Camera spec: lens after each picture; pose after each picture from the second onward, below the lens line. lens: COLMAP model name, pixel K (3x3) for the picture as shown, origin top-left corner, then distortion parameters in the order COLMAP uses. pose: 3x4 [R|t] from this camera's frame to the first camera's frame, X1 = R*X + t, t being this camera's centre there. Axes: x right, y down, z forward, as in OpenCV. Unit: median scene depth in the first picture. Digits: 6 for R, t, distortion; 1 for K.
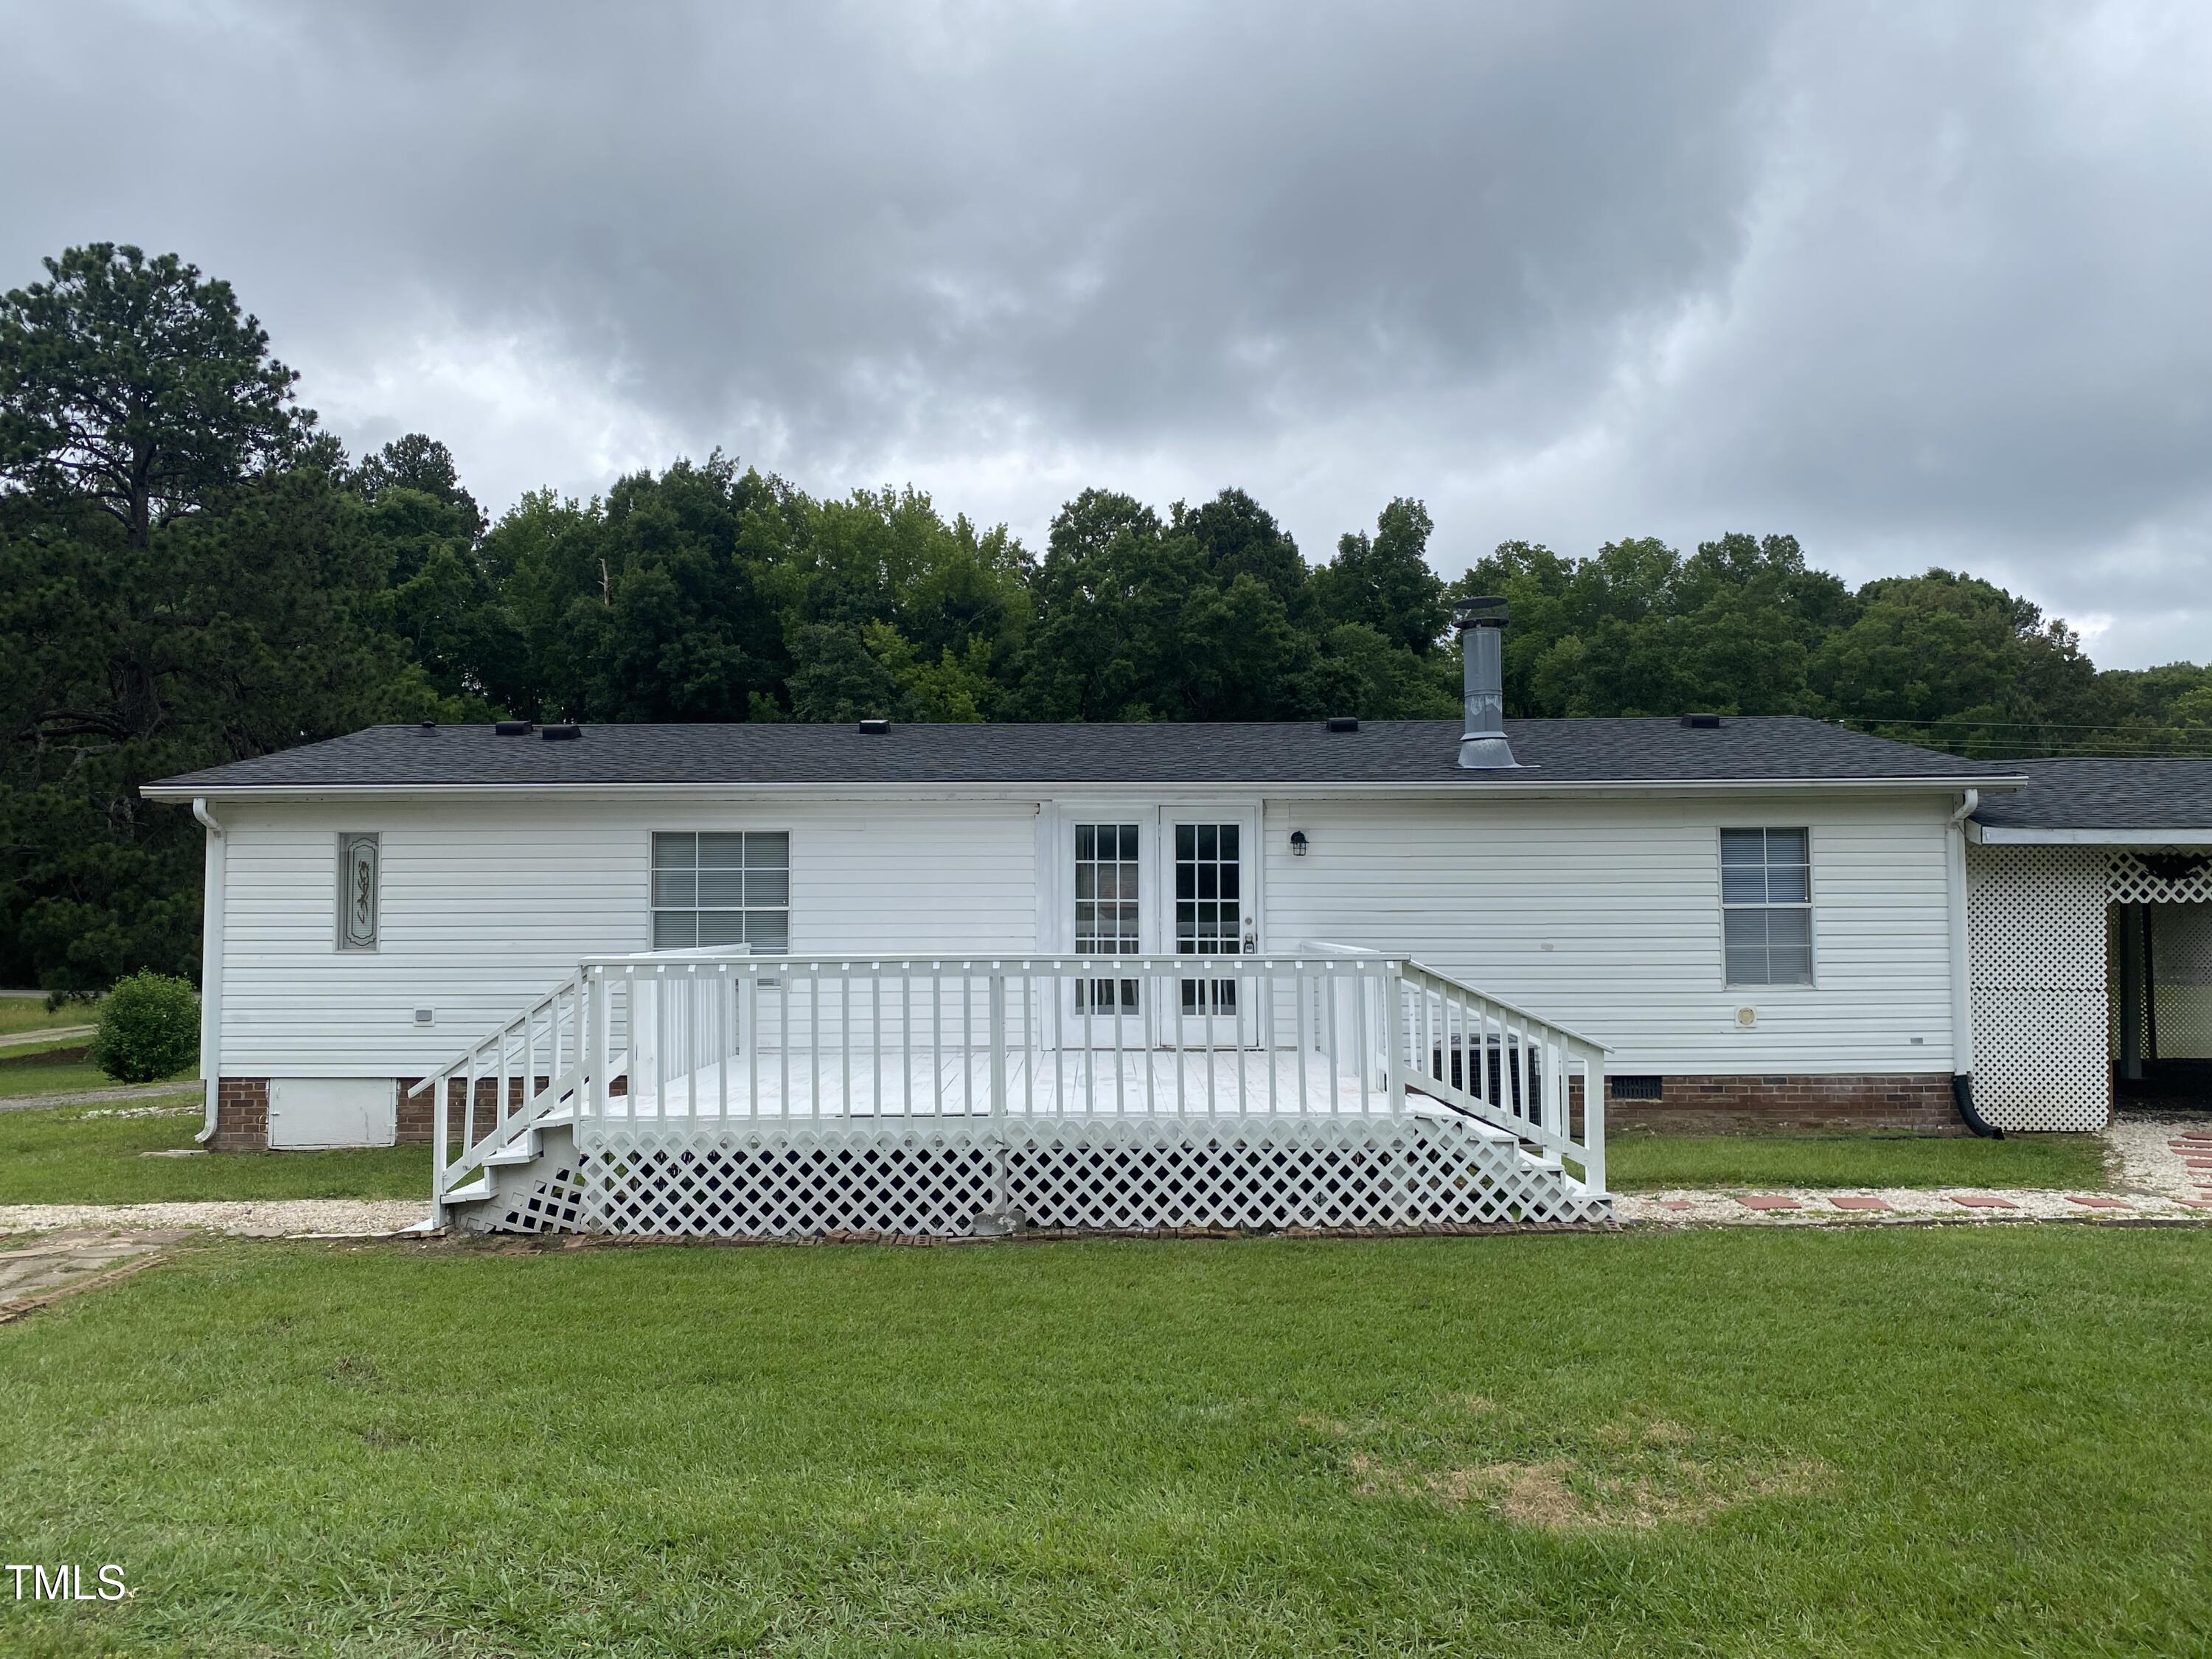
lens RADIAL K [[1716.5, 0, 1106.0], [0, 1716.5, 829.5], [0, 0, 1]] dist [-0.004350, -0.004515]
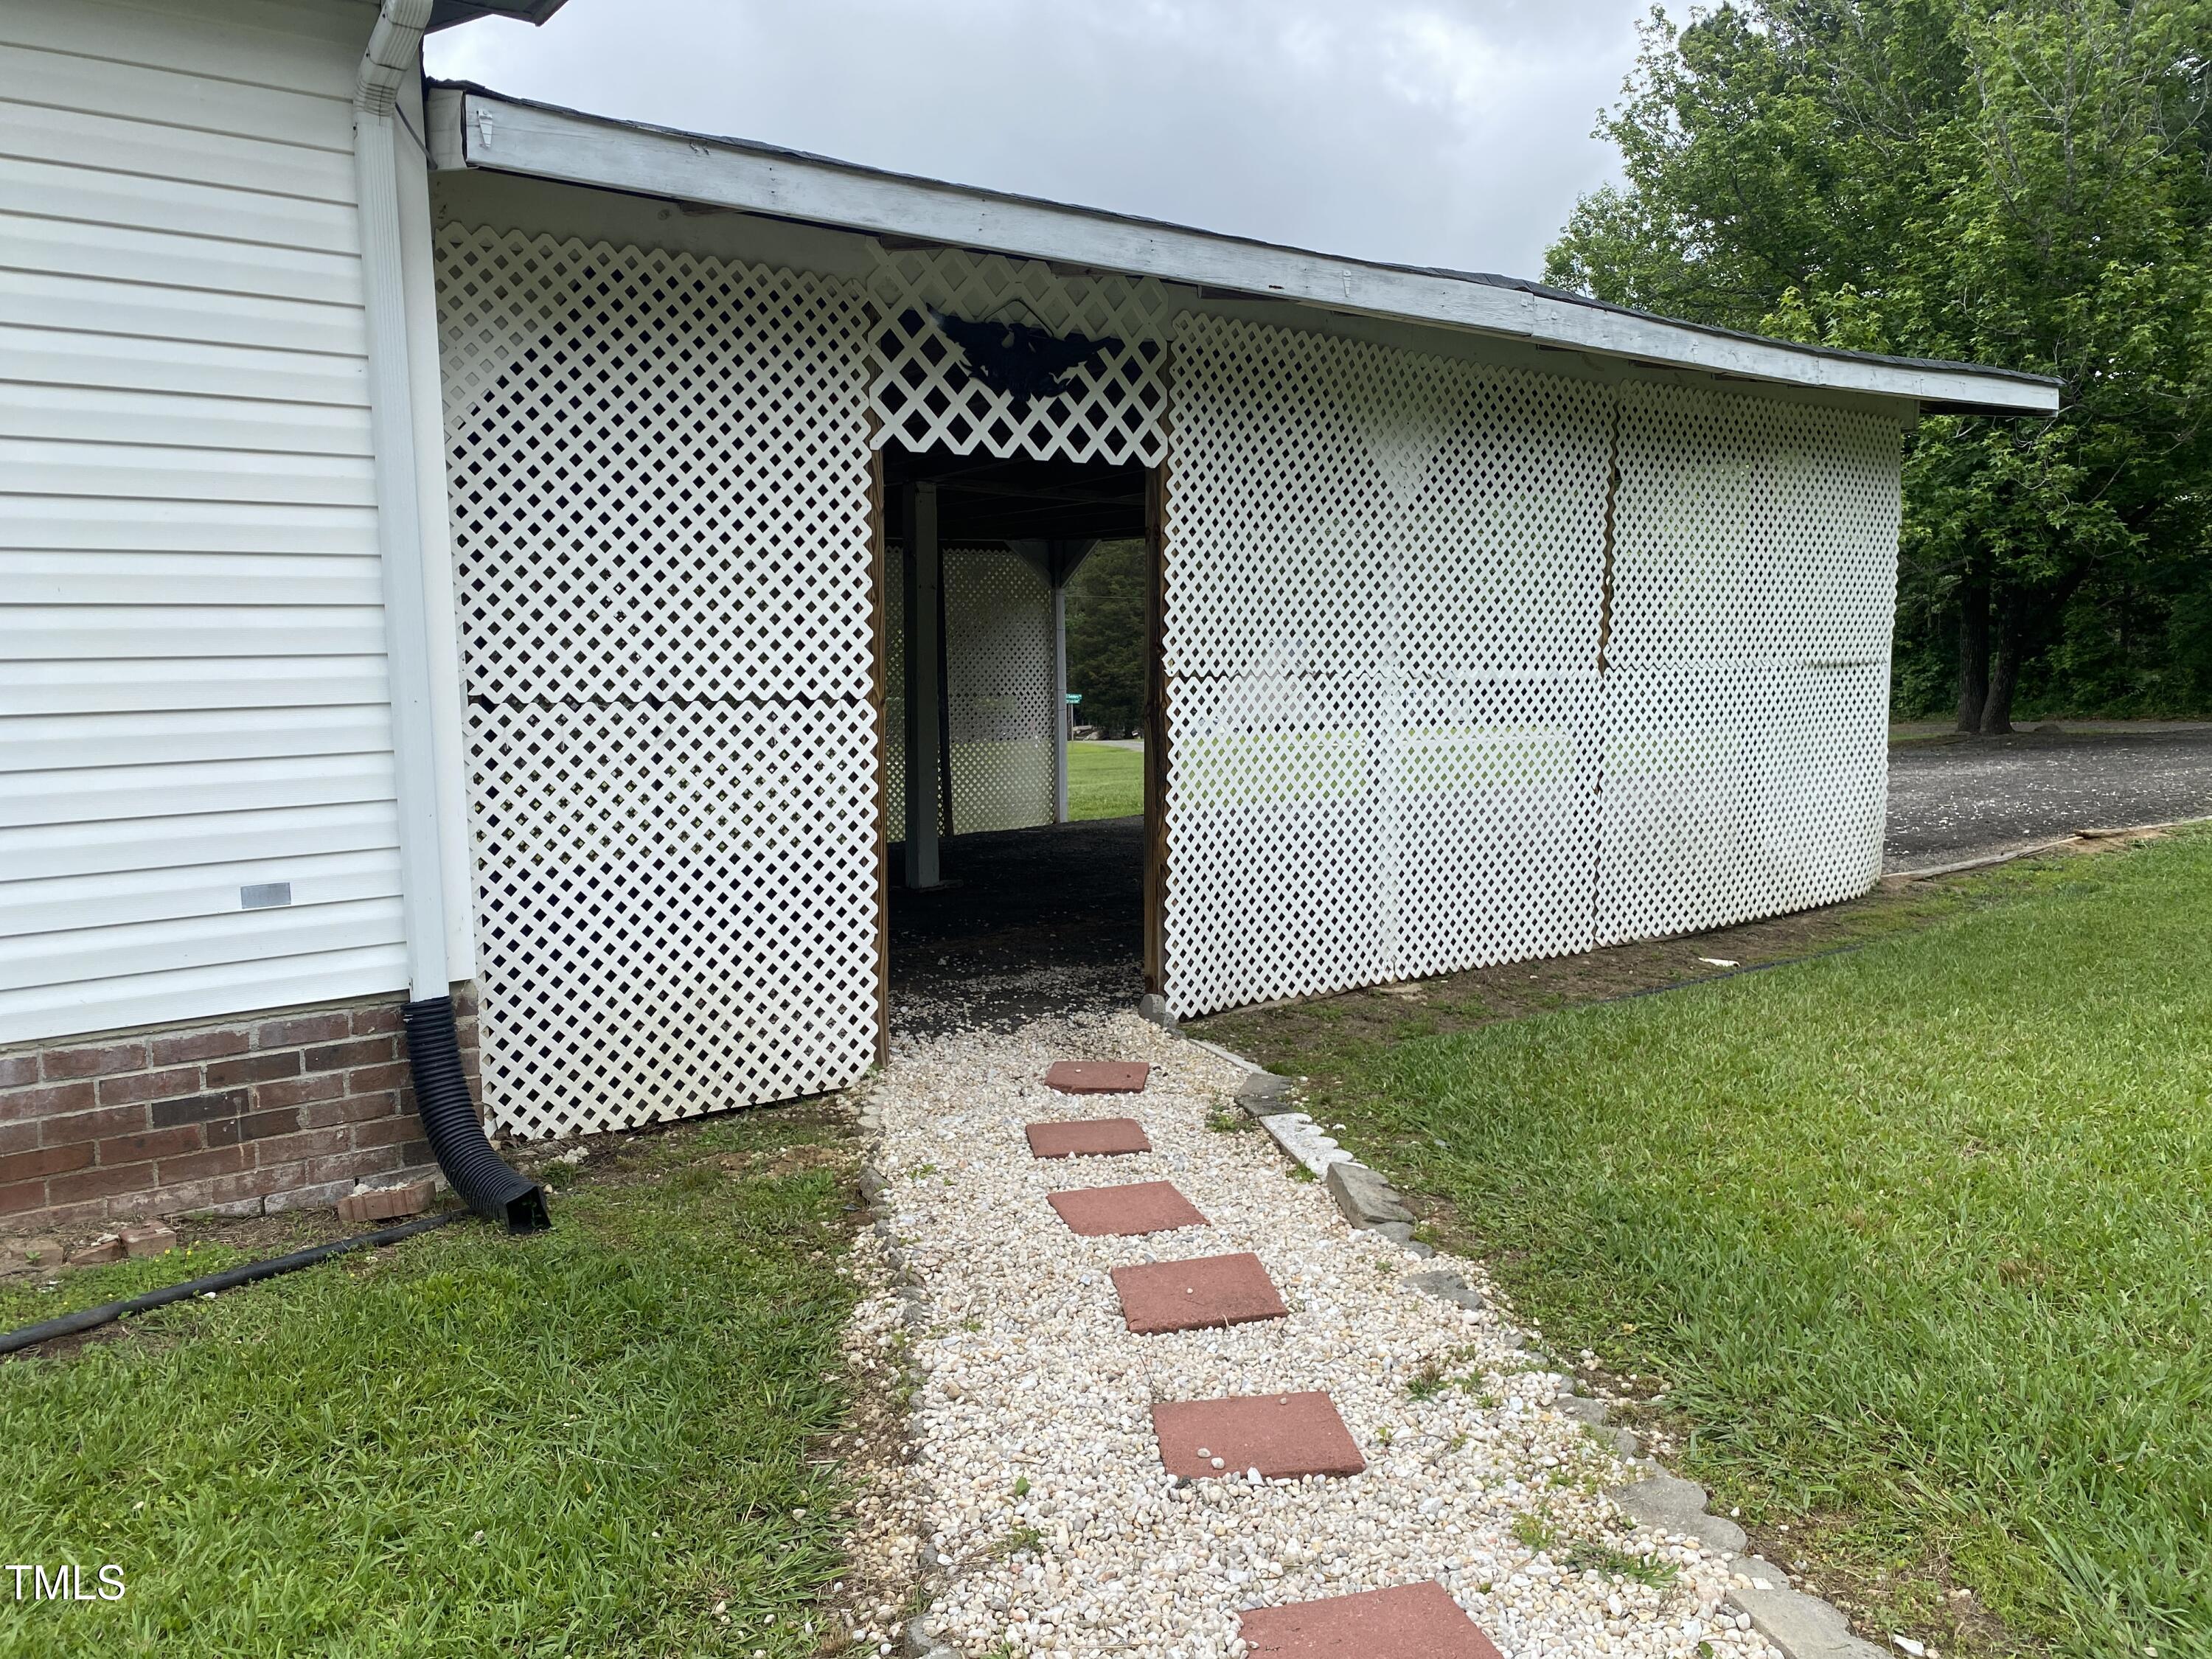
lens RADIAL K [[1716.5, 0, 1106.0], [0, 1716.5, 829.5], [0, 0, 1]] dist [-0.004350, -0.004515]
pose [[0.786574, -0.072231, 0.613256, 0.401017], [-0.013844, 0.990822, 0.134459, 0.072436], [-0.617340, -0.114252, 0.778356, 0.687702]]
